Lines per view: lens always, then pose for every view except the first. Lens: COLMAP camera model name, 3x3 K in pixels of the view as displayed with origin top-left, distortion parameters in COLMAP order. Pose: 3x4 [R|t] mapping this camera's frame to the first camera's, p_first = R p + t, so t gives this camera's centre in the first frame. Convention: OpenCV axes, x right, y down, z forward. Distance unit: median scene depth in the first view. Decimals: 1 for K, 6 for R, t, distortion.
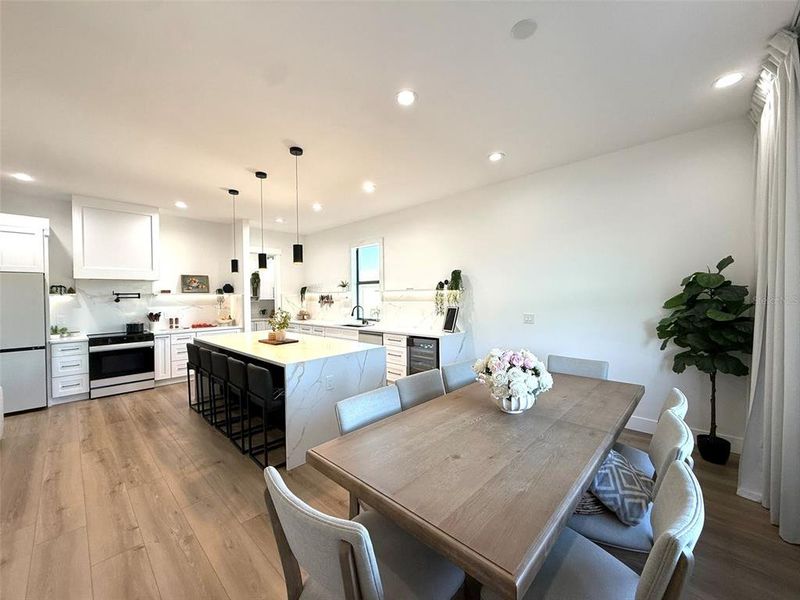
lens RADIAL K [[317.0, 0, 399.4], [0, 317.0, 298.2], [0, 0, 1]] dist [0.003242, 0.000055]
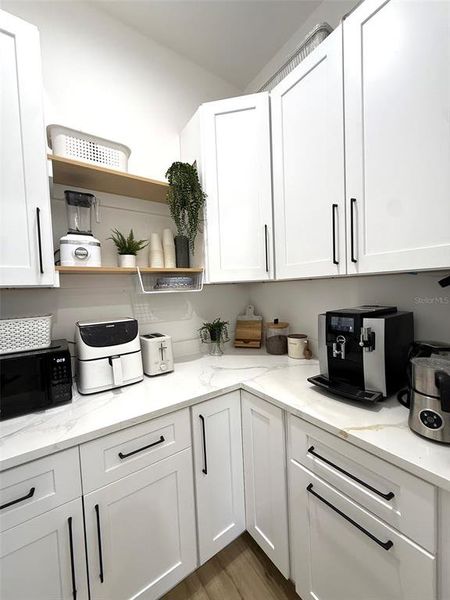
lens RADIAL K [[237.8, 0, 225.0], [0, 237.8, 300.0], [0, 0, 1]] dist [0.003242, 0.000055]
pose [[0.980765, -0.016020, -0.194533, -0.572409], [0.022355, 0.999287, 0.030415, 0.016328], [0.193907, -0.034179, 0.980424, 1.216568]]
